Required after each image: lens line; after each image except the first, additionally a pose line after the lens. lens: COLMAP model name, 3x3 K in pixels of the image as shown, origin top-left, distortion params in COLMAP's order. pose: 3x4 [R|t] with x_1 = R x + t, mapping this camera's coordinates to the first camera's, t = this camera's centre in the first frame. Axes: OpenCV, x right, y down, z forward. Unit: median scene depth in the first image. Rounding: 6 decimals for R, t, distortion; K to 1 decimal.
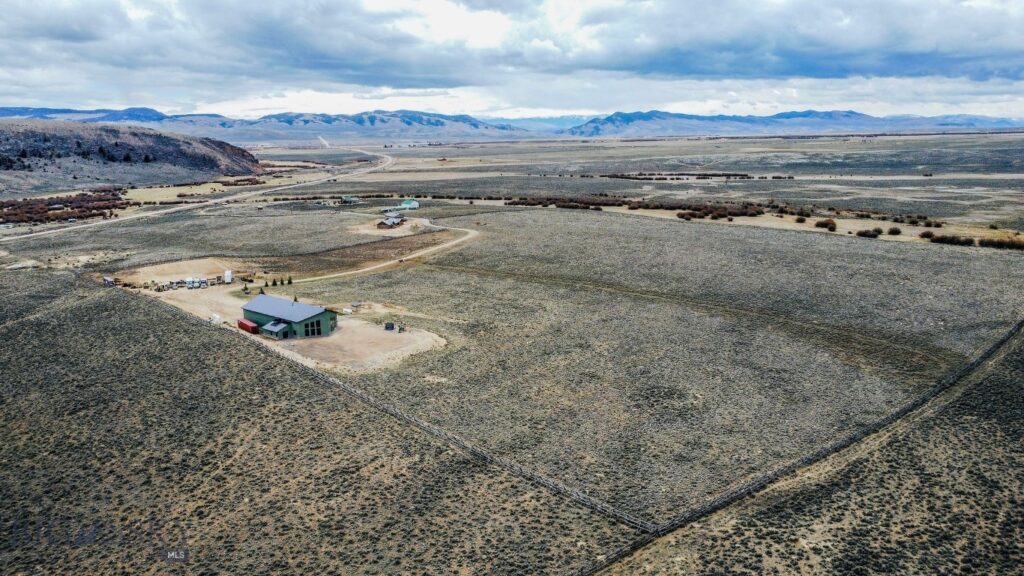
lens RADIAL K [[749.0, 0, 512.0], [0, 749.0, 288.0], [0, 0, 1]] dist [-0.034763, 0.003543]
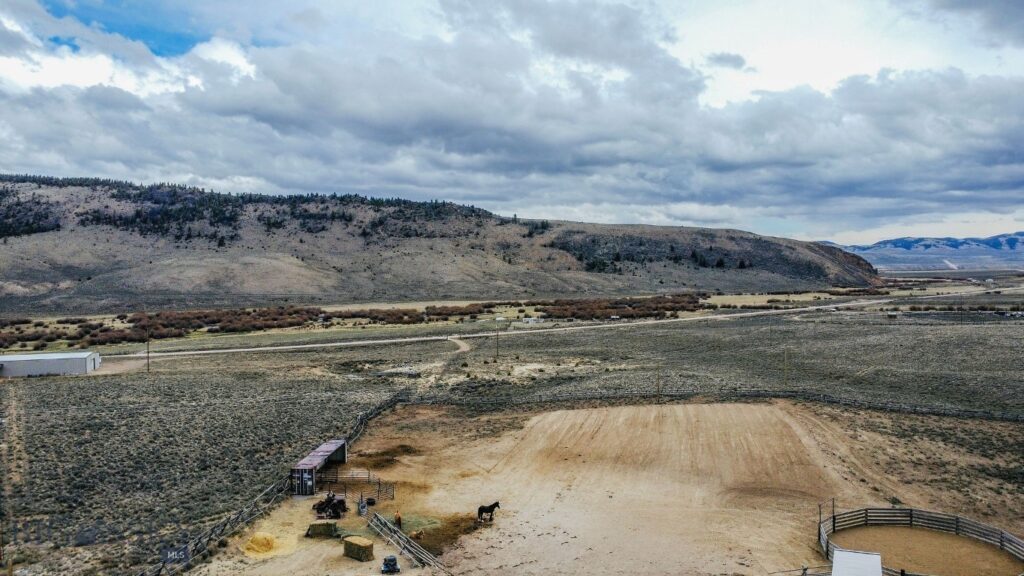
lens RADIAL K [[749.0, 0, 512.0], [0, 749.0, 288.0], [0, 0, 1]] dist [-0.034763, 0.003543]
pose [[0.717951, 0.011899, -0.695992, -0.087046], [-0.131263, 0.984230, -0.118578, -0.011391], [0.683606, 0.176492, 0.708191, 0.223826]]
